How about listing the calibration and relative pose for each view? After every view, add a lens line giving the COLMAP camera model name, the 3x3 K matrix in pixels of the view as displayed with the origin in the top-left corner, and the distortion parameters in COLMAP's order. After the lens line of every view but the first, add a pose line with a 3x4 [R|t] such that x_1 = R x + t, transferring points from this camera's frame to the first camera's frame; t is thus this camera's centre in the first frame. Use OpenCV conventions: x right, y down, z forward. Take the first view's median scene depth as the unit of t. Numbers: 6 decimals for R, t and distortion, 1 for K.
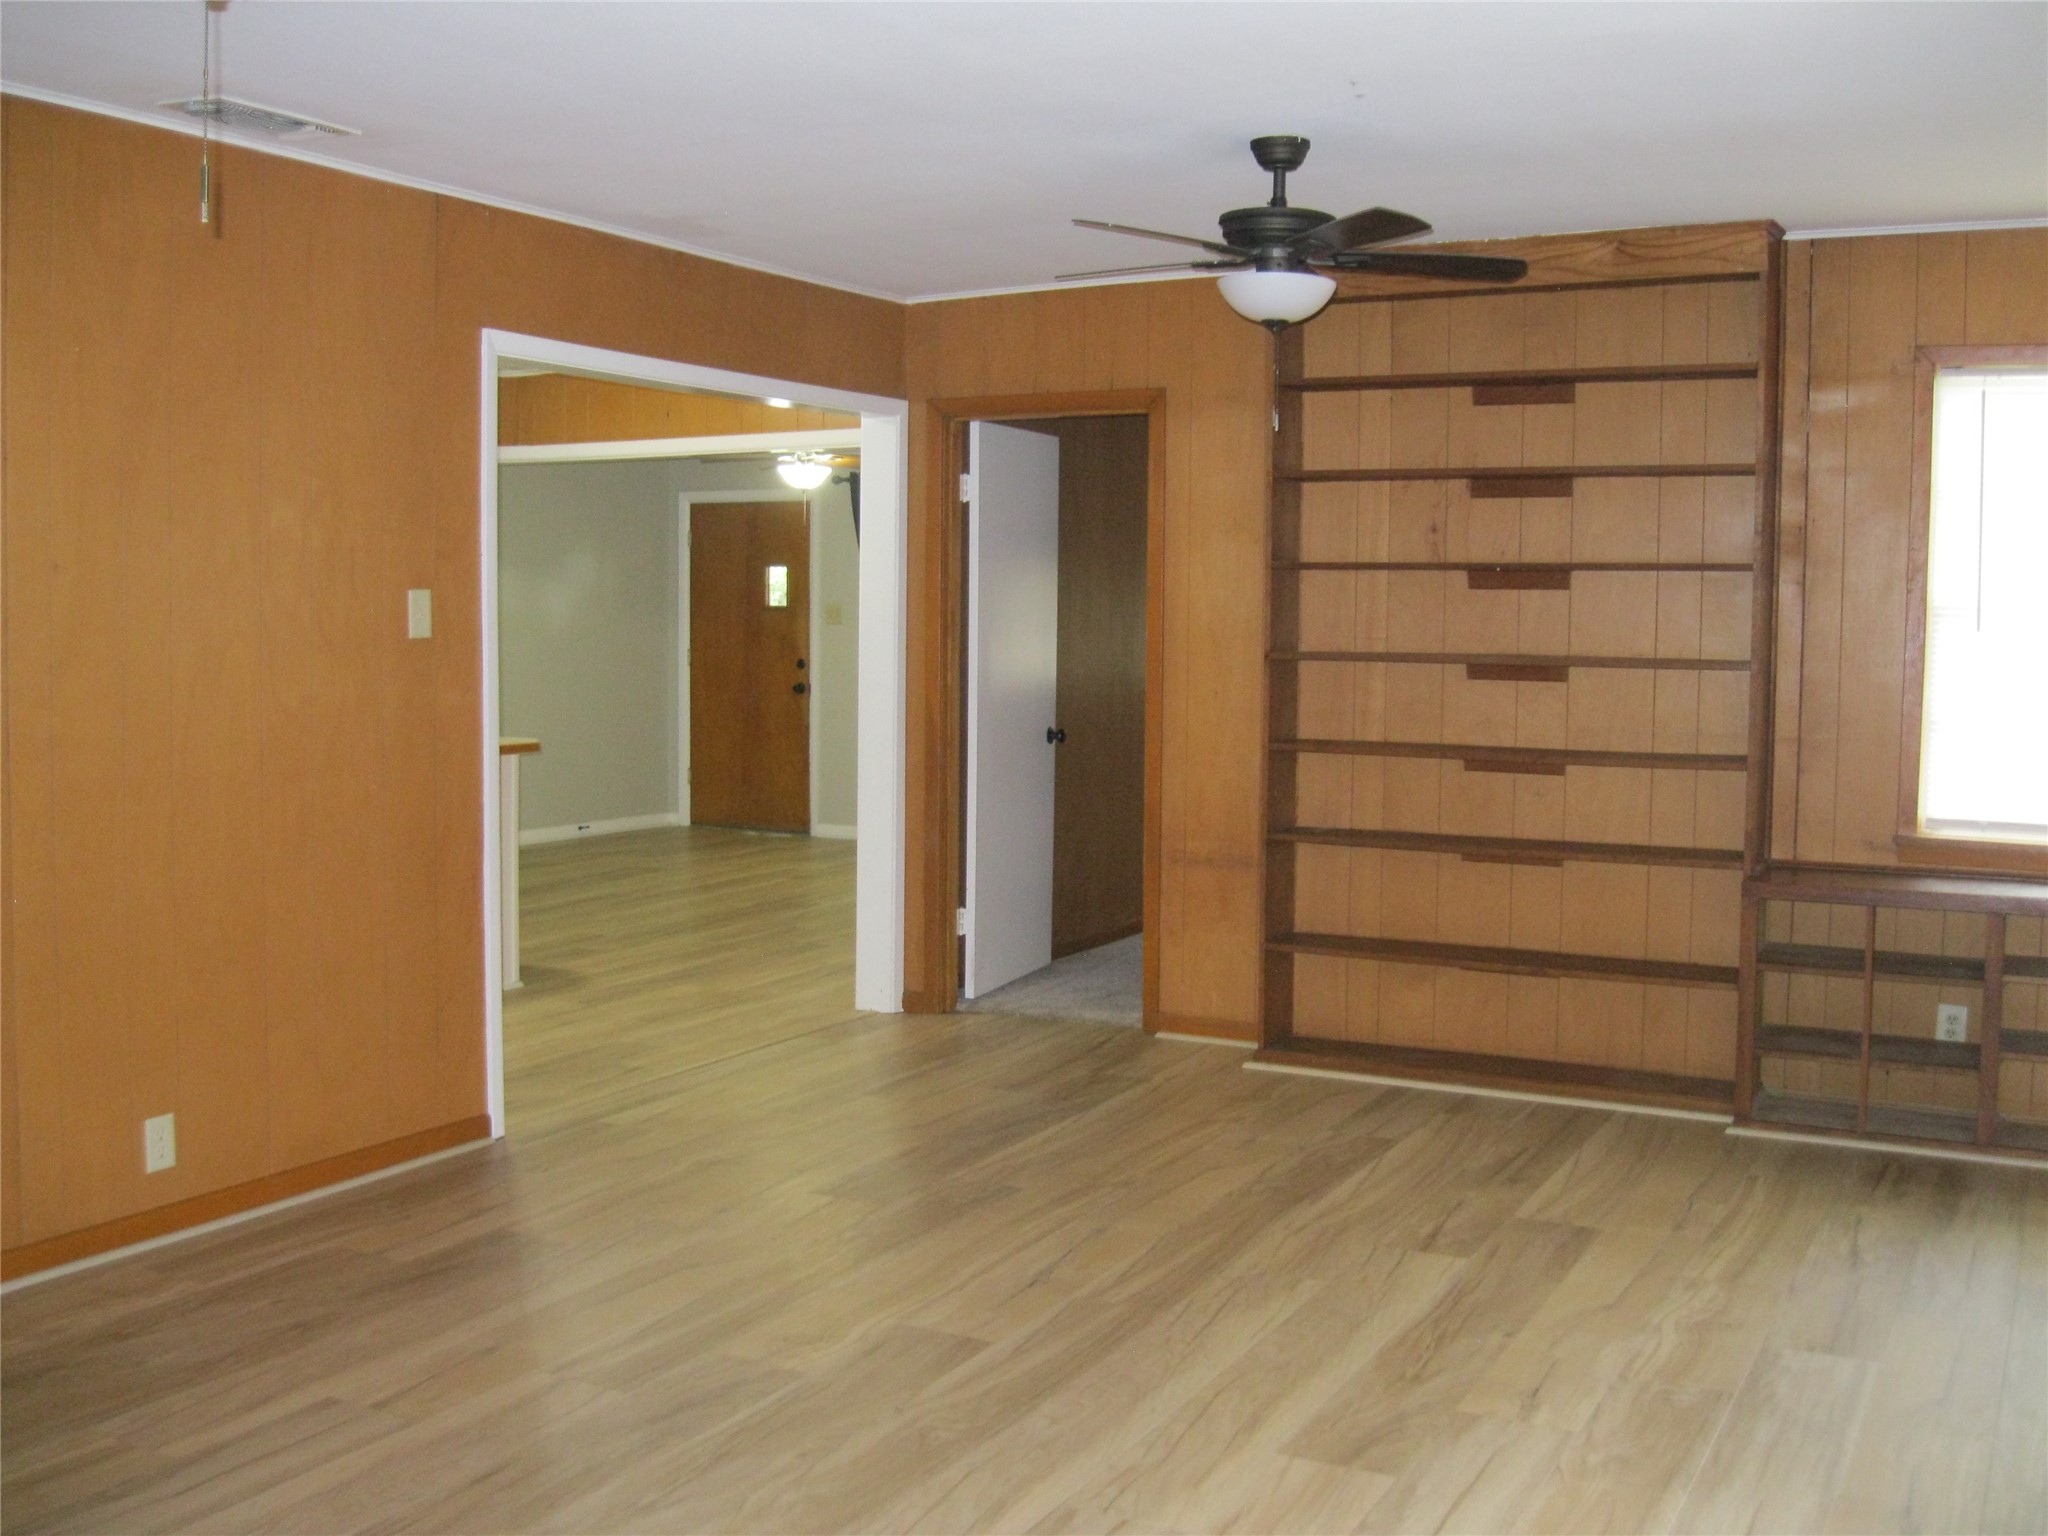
lens RADIAL K [[2094.4, 0, 1010.2], [0, 2094.4, 767.5], [0, 0, 1]] dist [-0.130221, 0.056468]
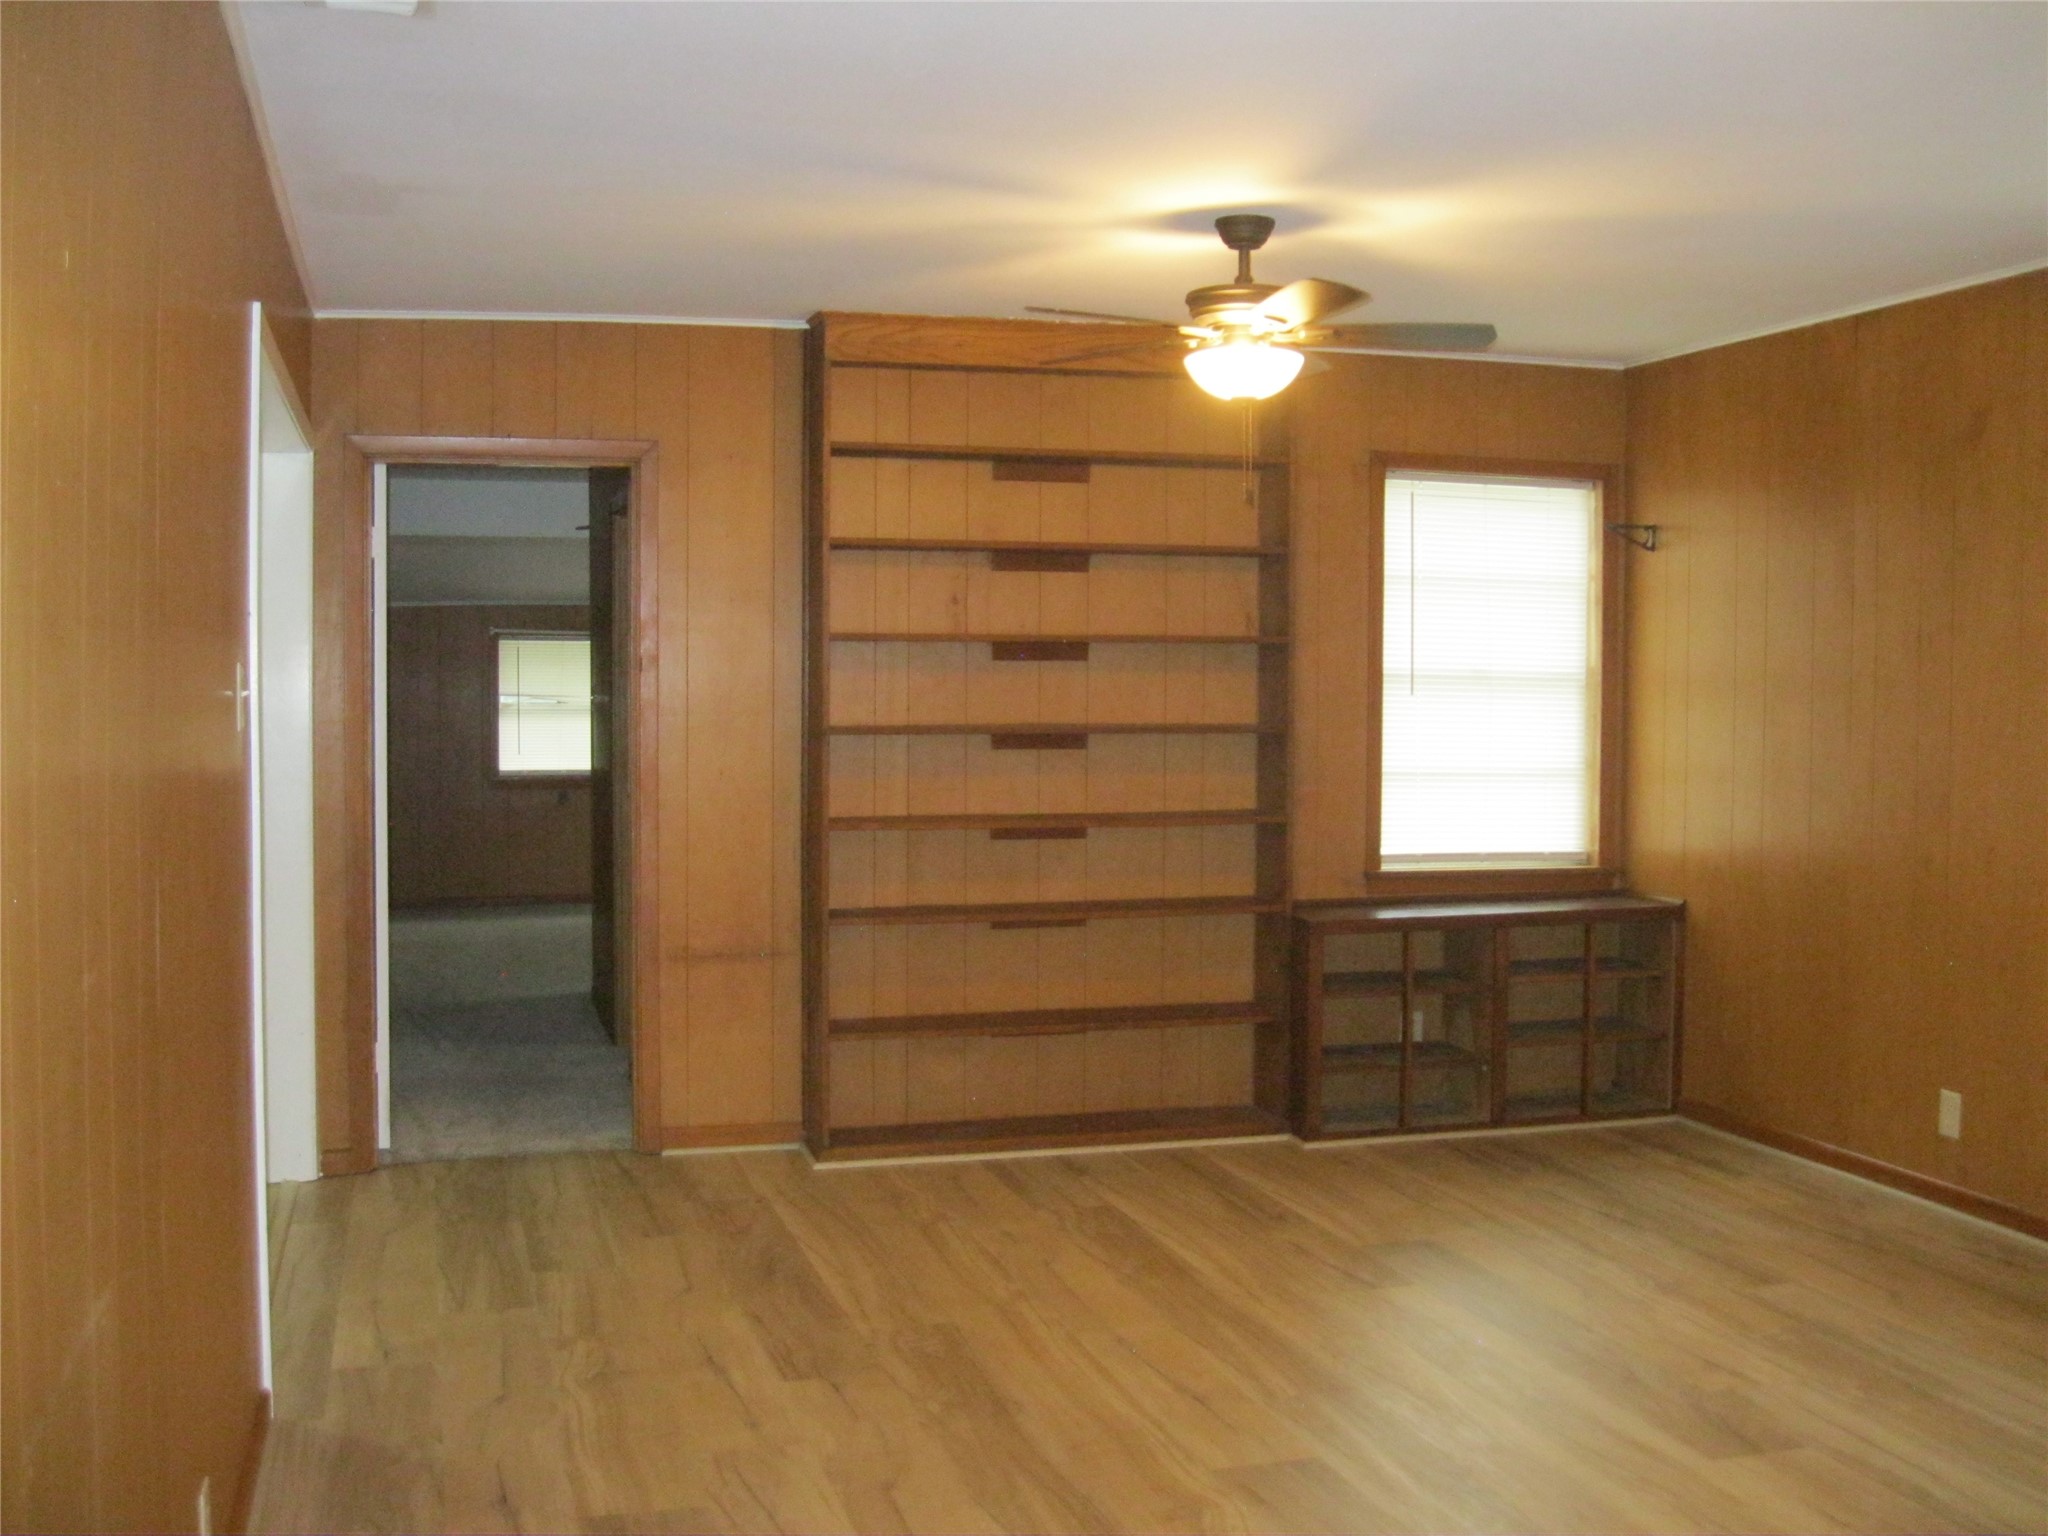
lens RADIAL K [[2094.4, 0, 1010.2], [0, 2094.4, 767.5], [0, 0, 1]] dist [-0.130221, 0.056468]
pose [[0.722135, -0.035318, 0.690850, -0.492443], [0.058945, 0.998205, -0.010584, -0.023279], [-0.689236, 0.048365, 0.722921, 0.265298]]
